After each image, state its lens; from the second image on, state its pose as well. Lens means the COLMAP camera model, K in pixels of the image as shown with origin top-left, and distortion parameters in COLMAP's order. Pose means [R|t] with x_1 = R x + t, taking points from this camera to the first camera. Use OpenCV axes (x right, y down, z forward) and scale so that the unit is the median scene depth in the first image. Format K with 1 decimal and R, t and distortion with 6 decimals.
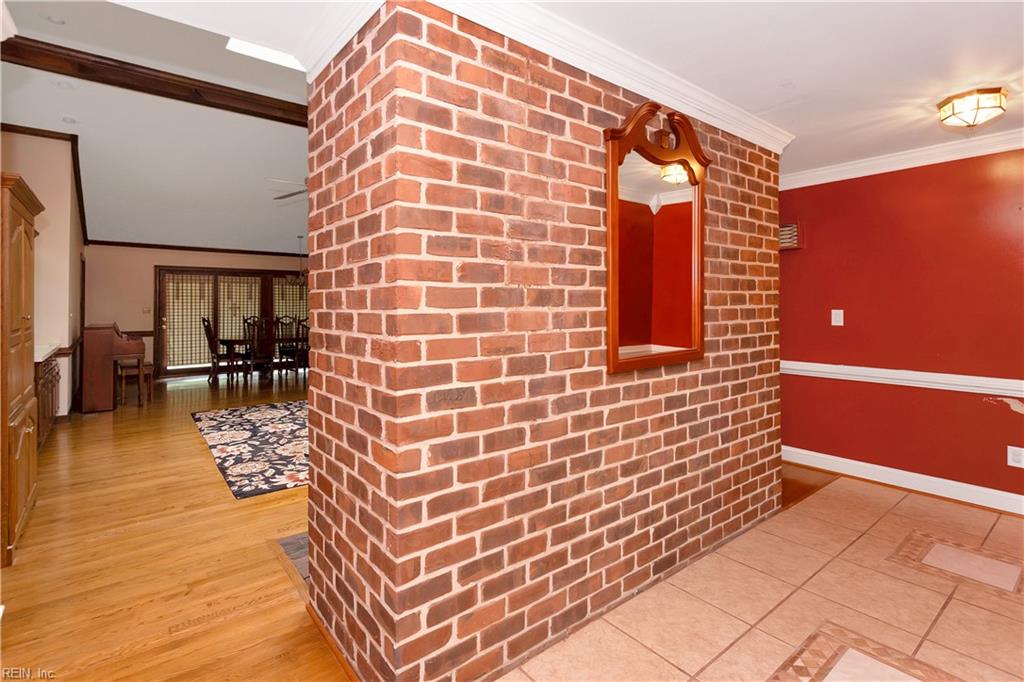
lens RADIAL K [[492.9, 0, 514.2], [0, 492.9, 306.4], [0, 0, 1]] dist [0.002668, -0.000192]
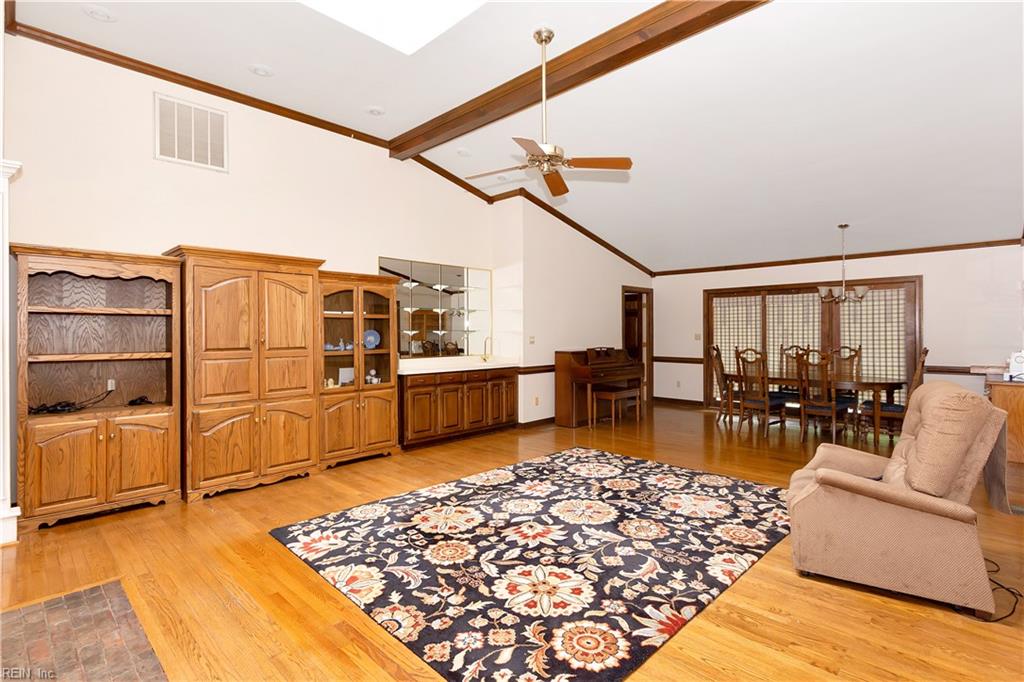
lens RADIAL K [[489.2, 0, 512.0], [0, 489.2, 341.0], [0, 0, 1]] dist [0.012583, 0.000103]
pose [[0.124466, 0.019116, -0.992040, 0.201327], [0.001428, 0.999810, 0.019444, -0.003363], [0.992223, -0.003837, 0.124415, 0.591651]]
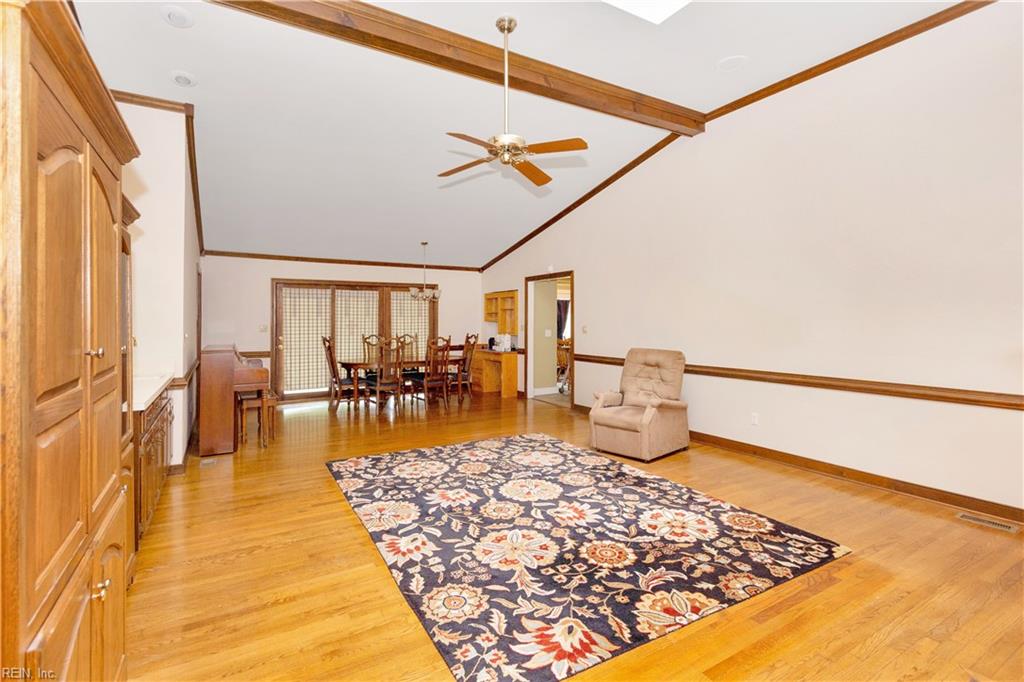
lens RADIAL K [[479.1, 0, 511.9], [0, 479.1, 324.8], [0, 0, 1]] dist [0.008046, 0.000091]
pose [[0.990193, 0.001512, -0.139697, -0.201435], [-0.001040, 0.999993, 0.003453, -0.002366], [0.139702, -0.003274, 0.990188, 0.228631]]
